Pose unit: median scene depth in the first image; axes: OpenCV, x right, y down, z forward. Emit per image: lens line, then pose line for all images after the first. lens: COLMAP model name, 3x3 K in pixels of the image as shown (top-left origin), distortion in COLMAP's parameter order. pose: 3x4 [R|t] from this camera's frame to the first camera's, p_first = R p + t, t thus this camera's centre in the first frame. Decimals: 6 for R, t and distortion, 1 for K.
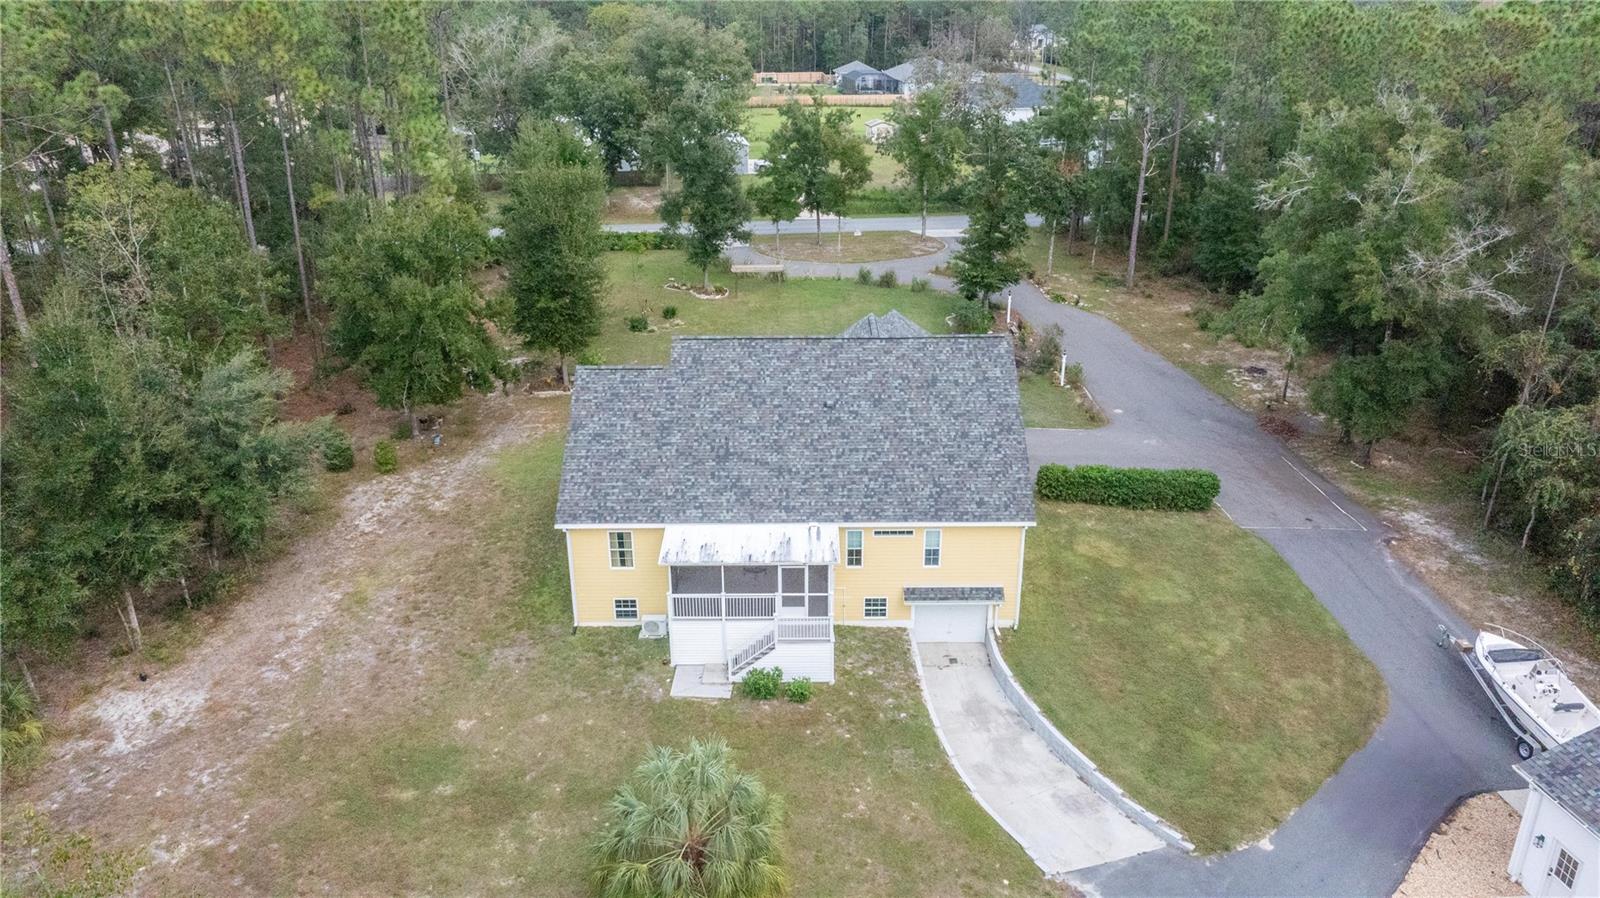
lens RADIAL K [[1111.4, 0, 806.4], [0, 1111.4, 440.9], [0, 0, 1]] dist [-0.019719, -0.003564]
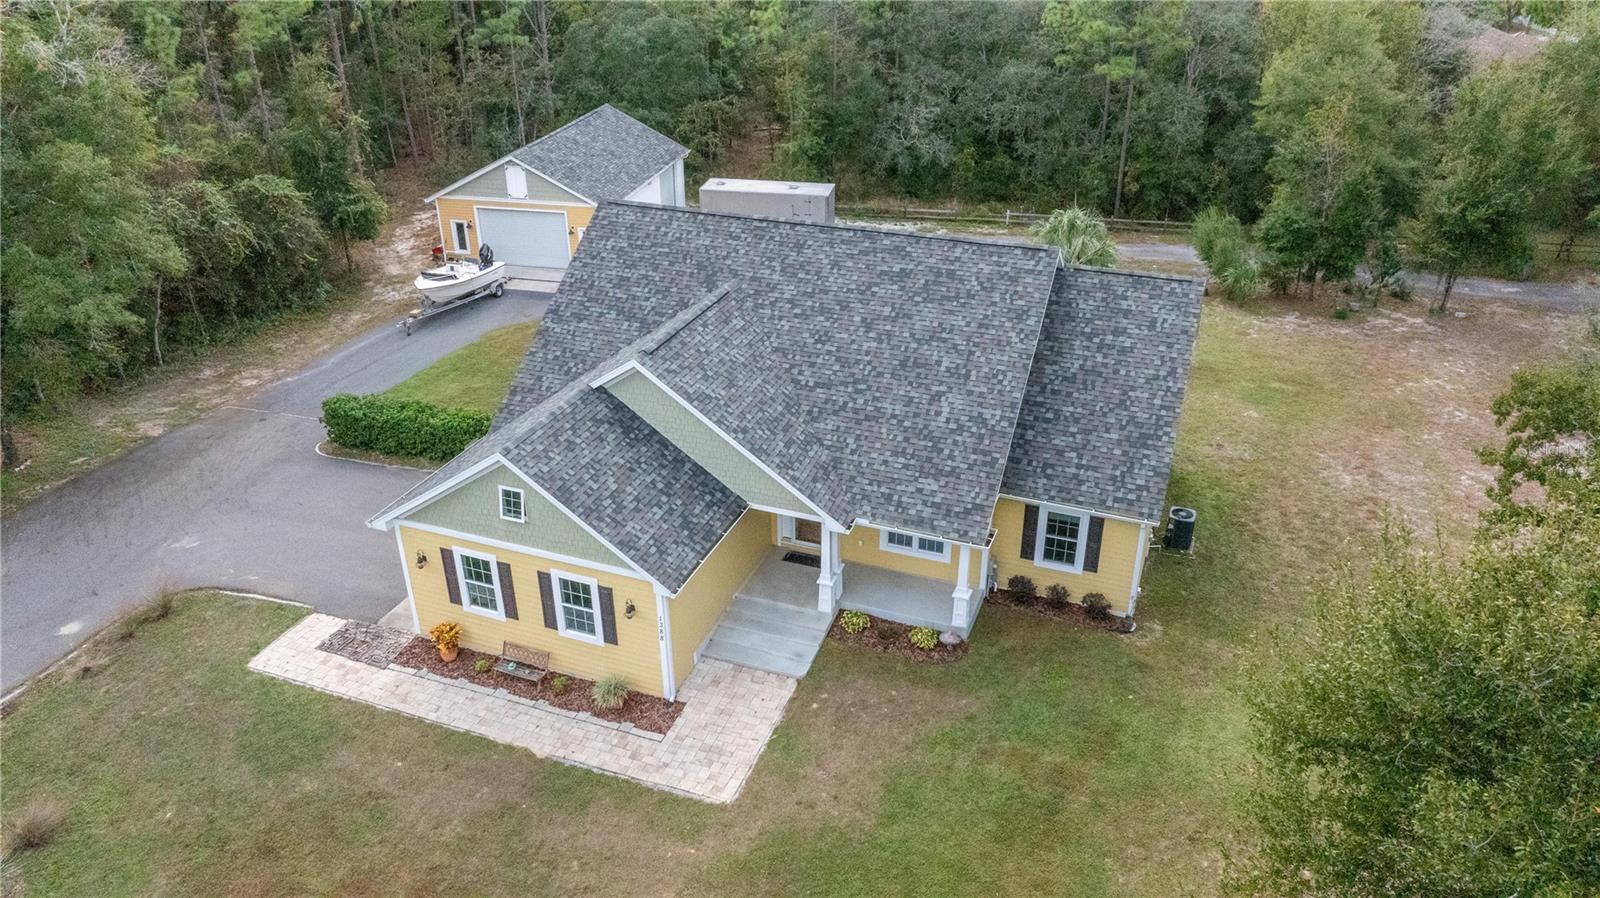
lens RADIAL K [[1111.4, 0, 806.4], [0, 1111.4, 440.9], [0, 0, 1]] dist [-0.019719, -0.003564]
pose [[-0.933270, -0.165019, 0.319023, -0.223944], [0.147376, 0.634059, 0.759111, -0.575047], [-0.327547, 0.755472, -0.567428, 1.614737]]
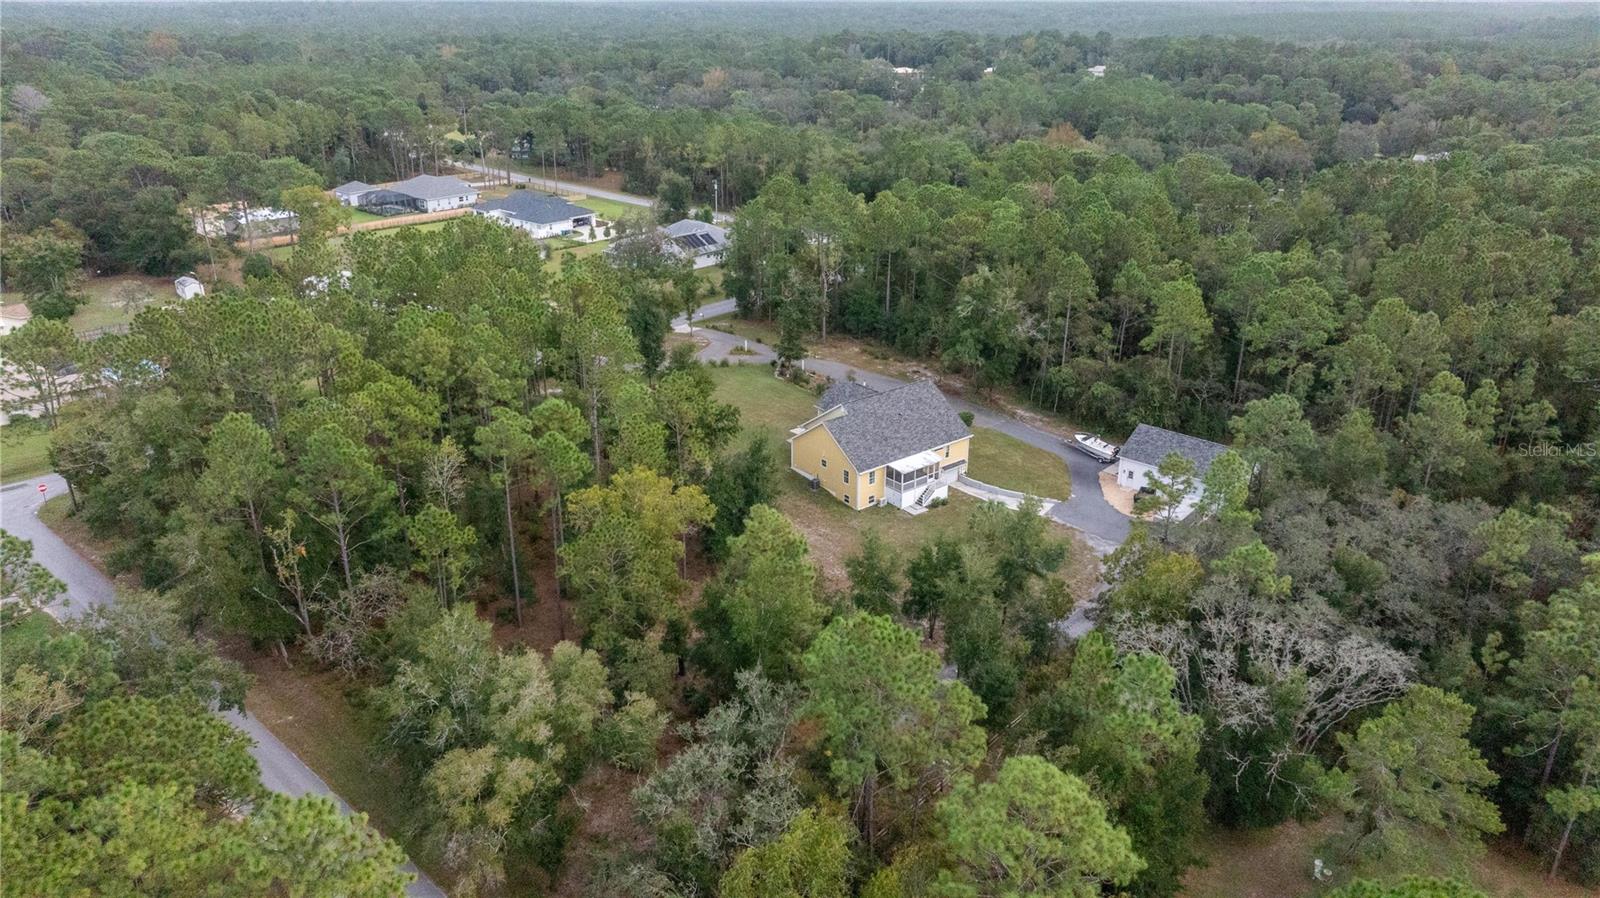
lens RADIAL K [[1111.4, 0, 806.4], [0, 1111.4, 440.9], [0, 0, 1]] dist [-0.019719, -0.003564]
pose [[0.774247, -0.230640, 0.589362, -1.940187], [0.236032, 0.969275, 0.069238, -0.229533], [-0.587223, 0.085501, 0.804897, -1.199253]]
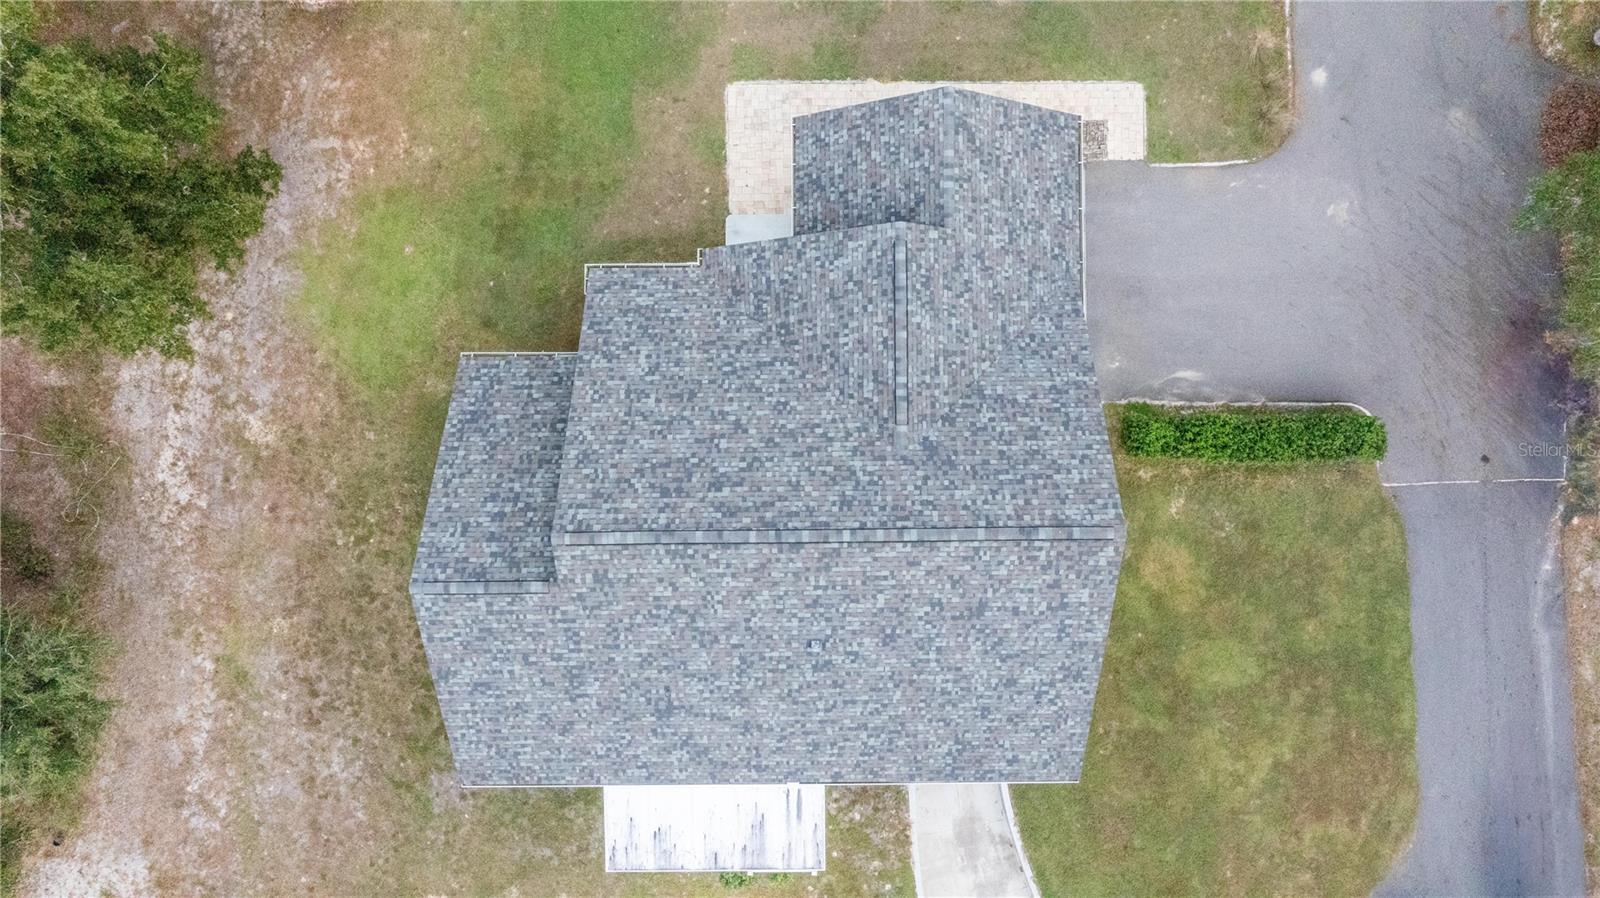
lens RADIAL K [[1111.4, 0, 806.4], [0, 1111.4, 440.9], [0, 0, 1]] dist [-0.019719, -0.003564]
pose [[0.999986, -0.004640, 0.002443, 0.014463], [-0.000378, 0.400955, 0.916098, -0.703224], [-0.005230, -0.916086, 0.400947, 0.869682]]
